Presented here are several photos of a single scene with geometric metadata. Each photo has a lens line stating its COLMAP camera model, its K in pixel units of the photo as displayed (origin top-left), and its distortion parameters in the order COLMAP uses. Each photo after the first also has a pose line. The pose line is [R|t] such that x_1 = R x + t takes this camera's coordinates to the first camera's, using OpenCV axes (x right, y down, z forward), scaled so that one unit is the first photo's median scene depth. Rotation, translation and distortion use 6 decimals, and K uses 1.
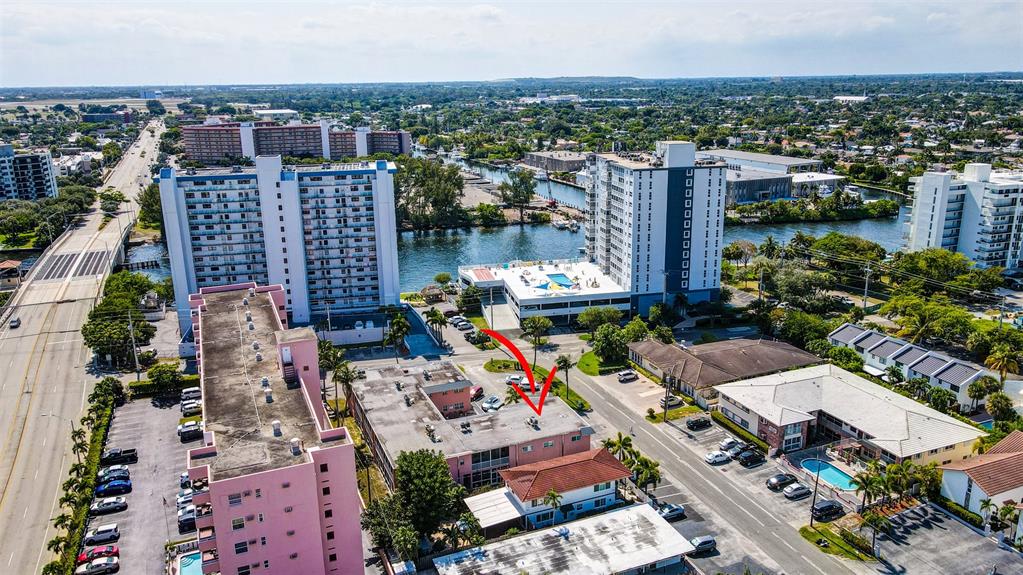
lens RADIAL K [[770.2, 0, 510.5], [0, 770.2, 285.2], [0, 0, 1]] dist [0.000364, 0.051979]
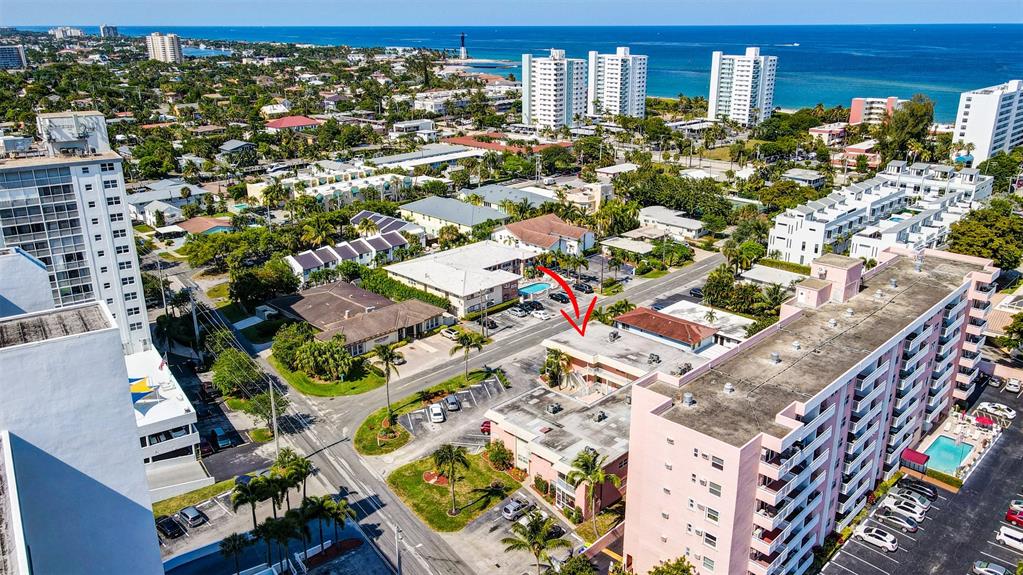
lens RADIAL K [[757.1, 0, 511.5], [0, 757.1, 287.5], [0, 0, 1]] dist [-0.005800, 0.048131]
pose [[-0.392515, -0.281721, 0.875537, -0.577817], [0.255377, 0.881120, 0.398007, -0.238596], [-0.883580, 0.379816, -0.273908, 0.985520]]
